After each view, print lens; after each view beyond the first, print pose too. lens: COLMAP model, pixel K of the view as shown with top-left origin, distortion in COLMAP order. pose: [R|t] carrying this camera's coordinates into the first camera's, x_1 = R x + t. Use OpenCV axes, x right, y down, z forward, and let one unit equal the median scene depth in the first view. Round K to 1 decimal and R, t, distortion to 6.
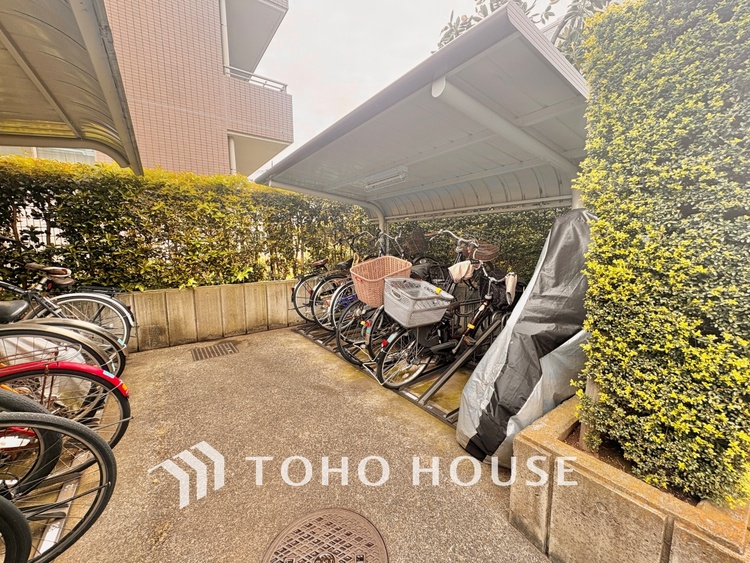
lens RADIAL K [[297.3, 0, 374.0], [0, 297.3, 281.1], [0, 0, 1]] dist [0.000254, -0.000222]
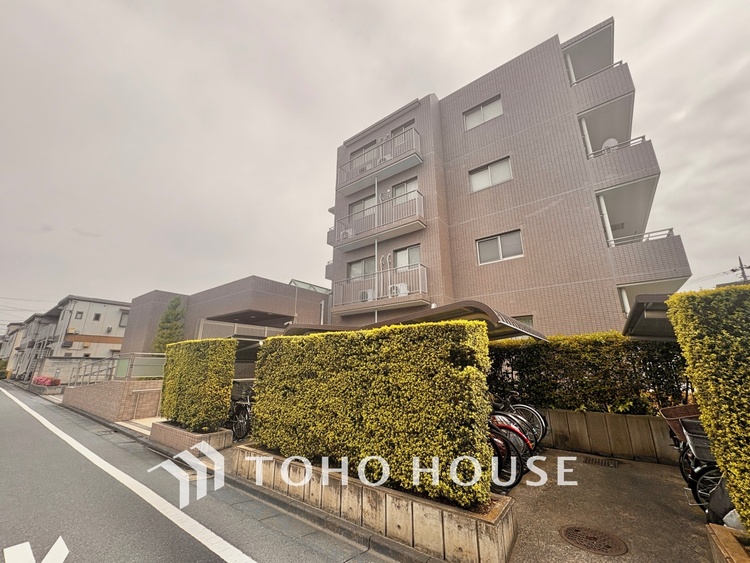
lens RADIAL K [[297.3, 0, 376.5], [0, 297.3, 281.9], [0, 0, 1]] dist [0.000254, -0.000222]
pose [[0.301400, -0.257170, -0.918162, 0.657012], [-0.123396, 0.944323, -0.305004, -0.009720], [0.945479, 0.205226, 0.252885, -0.529797]]
